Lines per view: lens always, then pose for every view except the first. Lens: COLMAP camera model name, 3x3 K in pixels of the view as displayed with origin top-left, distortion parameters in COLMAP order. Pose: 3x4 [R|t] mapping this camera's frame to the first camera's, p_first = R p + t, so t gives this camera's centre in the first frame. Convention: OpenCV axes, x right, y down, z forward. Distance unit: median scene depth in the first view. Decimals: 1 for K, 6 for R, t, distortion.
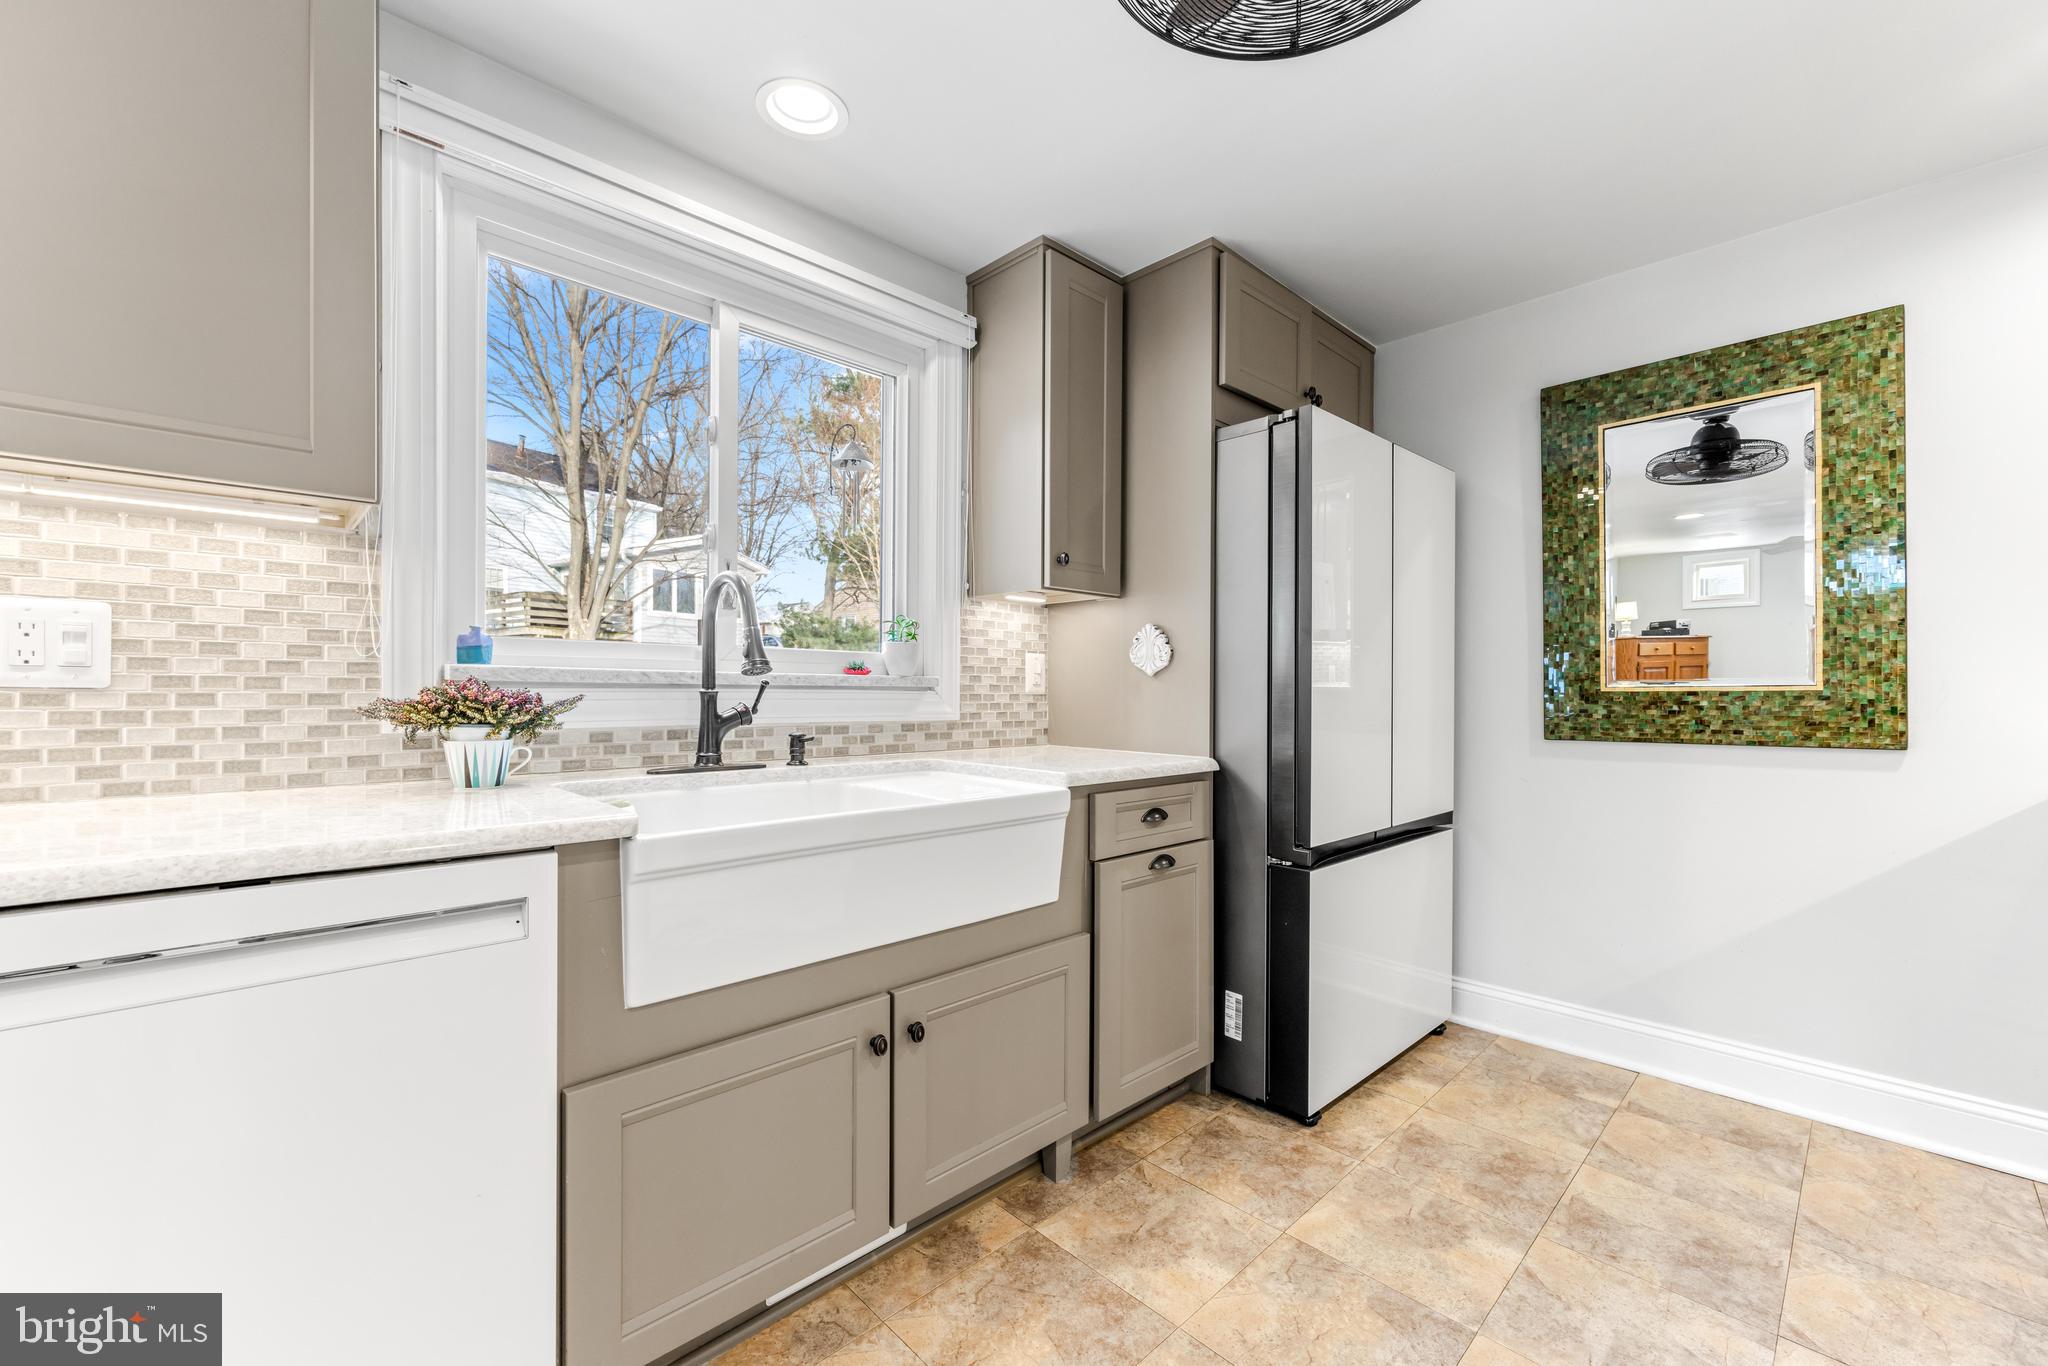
lens RADIAL K [[819.1, 0, 1029.4], [0, 819.1, 695.4], [0, 0, 1]] dist [-0.001863, -0.001080]
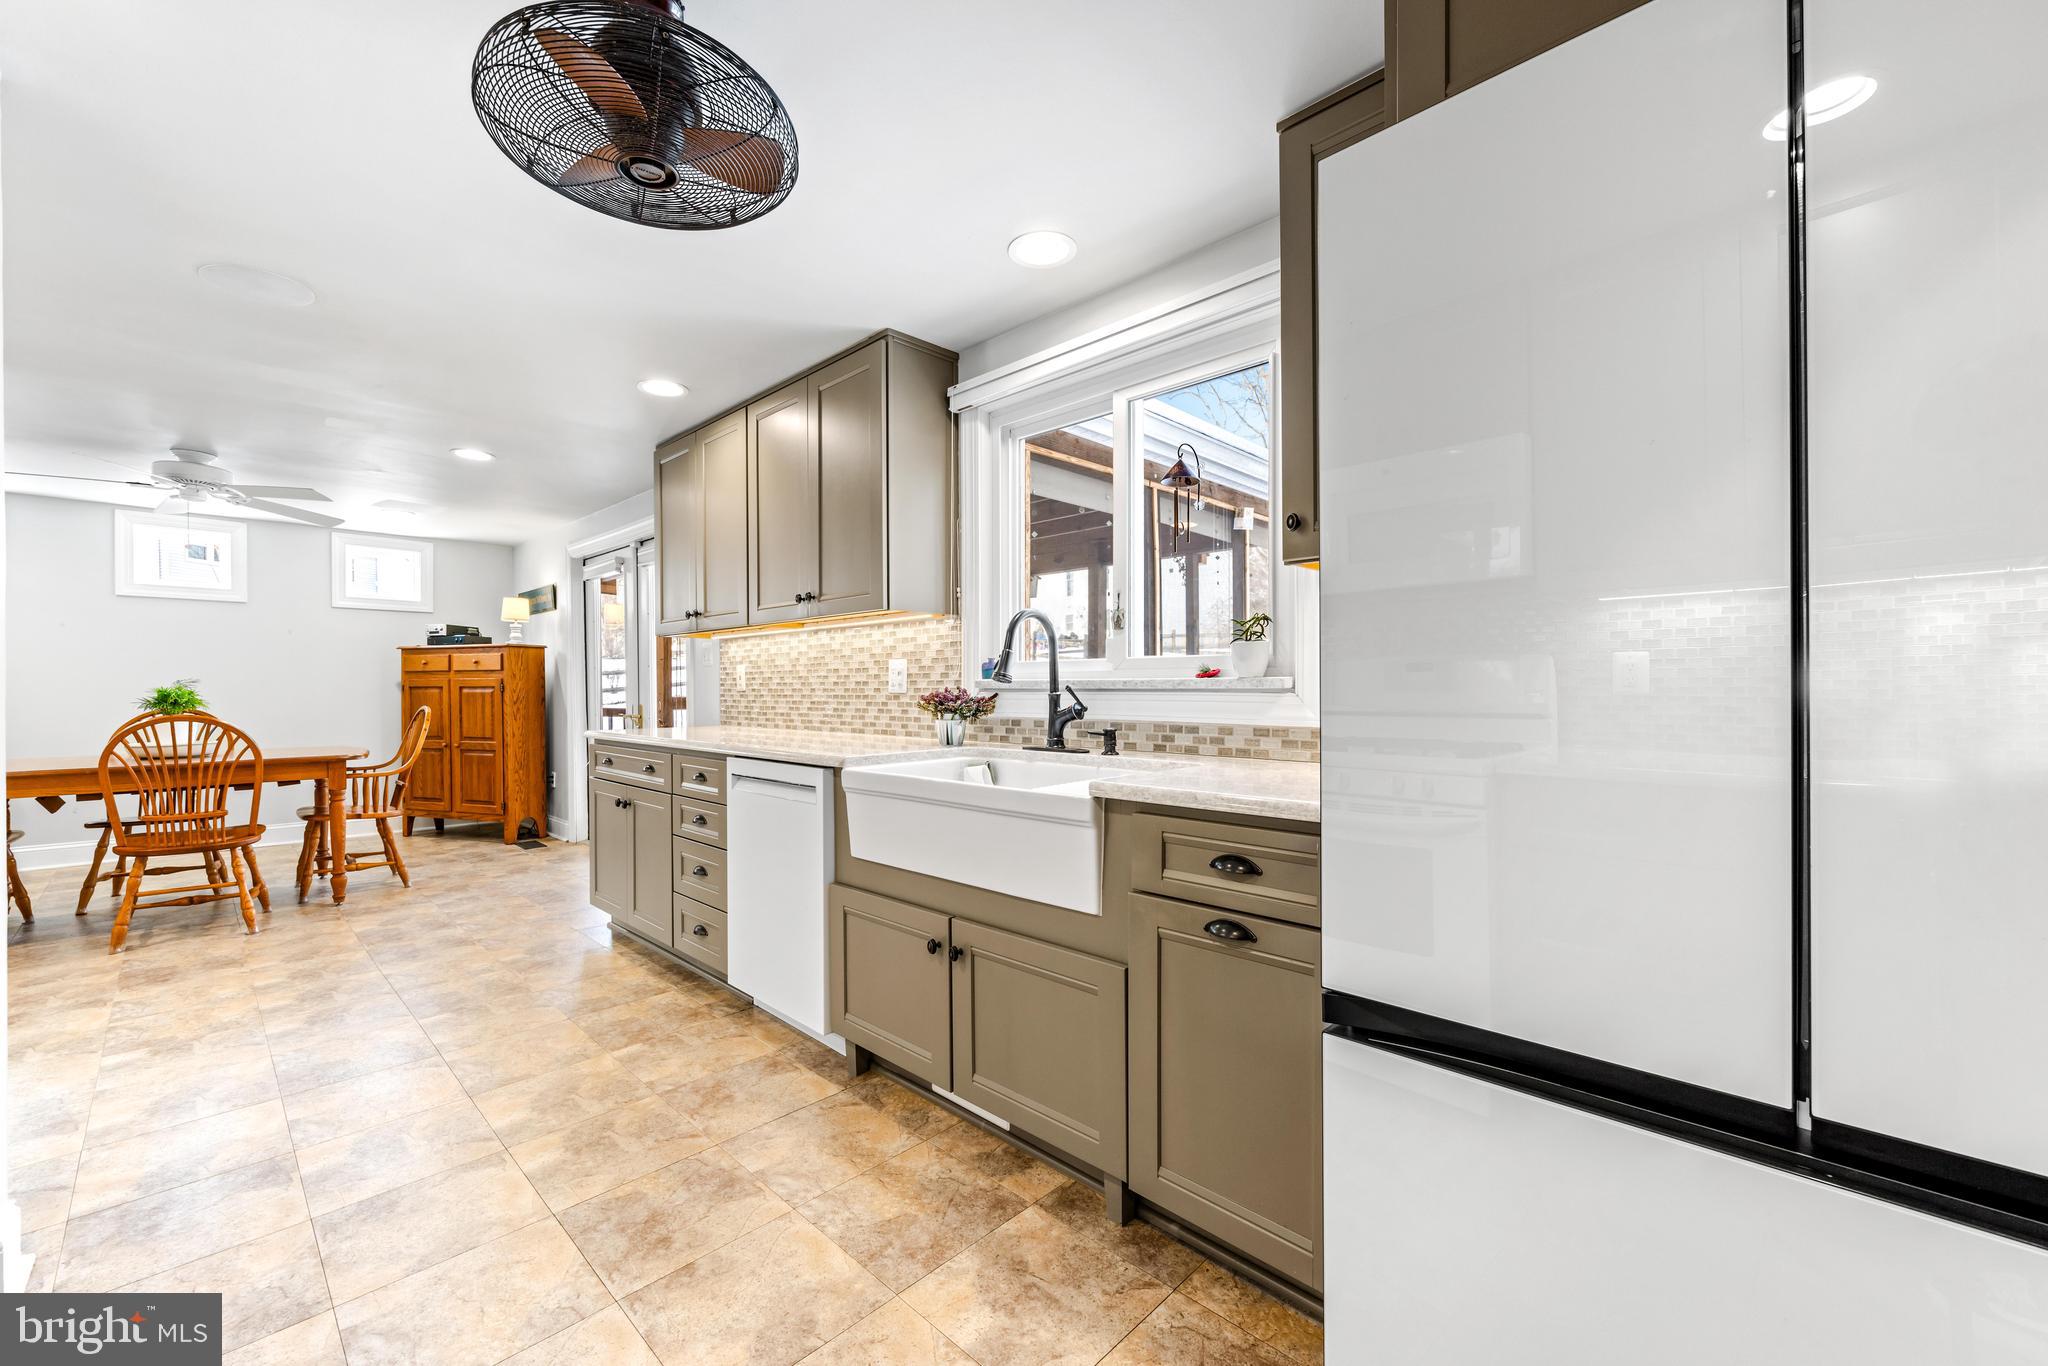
lens RADIAL K [[819.1, 0, 1025.6], [0, 819.1, 694.7], [0, 0, 1]] dist [-0.001863, -0.001080]
pose [[0.033935, 0.002769, -0.999420, 0.865459], [-0.000200, 0.999996, 0.002763, -0.006583], [0.999424, 0.000106, 0.033935, 0.784099]]
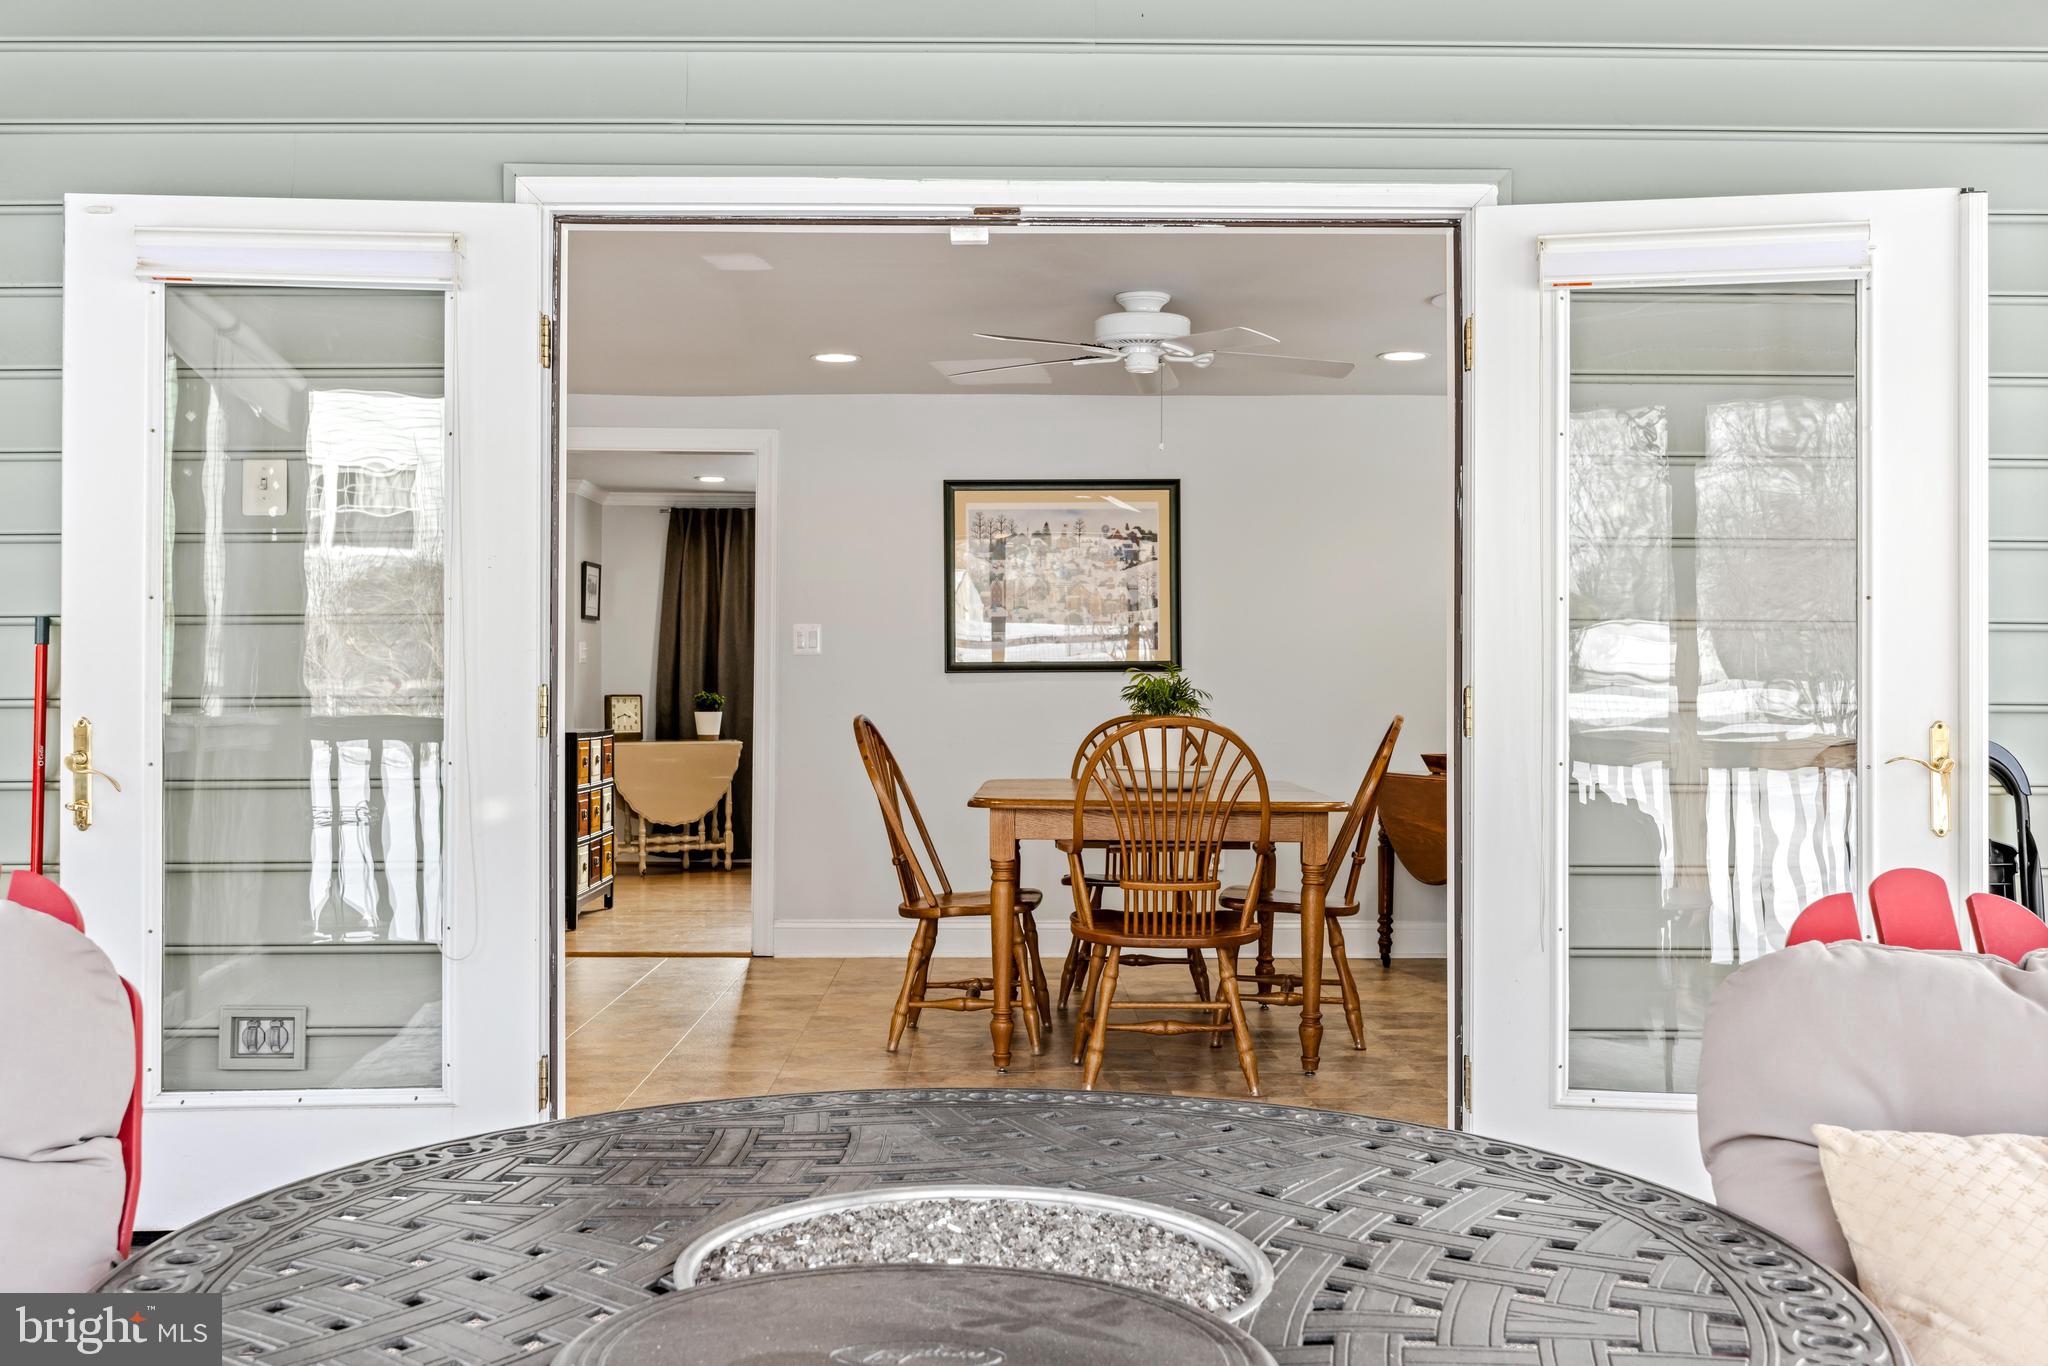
lens RADIAL K [[1986.3, 0, 1019.7], [0, 1986.3, 679.5], [0, 0, 1]] dist [-0.000588, 0.000000]
pose [[-0.731506, 0.004080, 0.681823, -3.071005], [-0.002348, 0.999961, -0.008503, 0.013649], [-0.681831, -0.007821, -0.731468, 1.057440]]
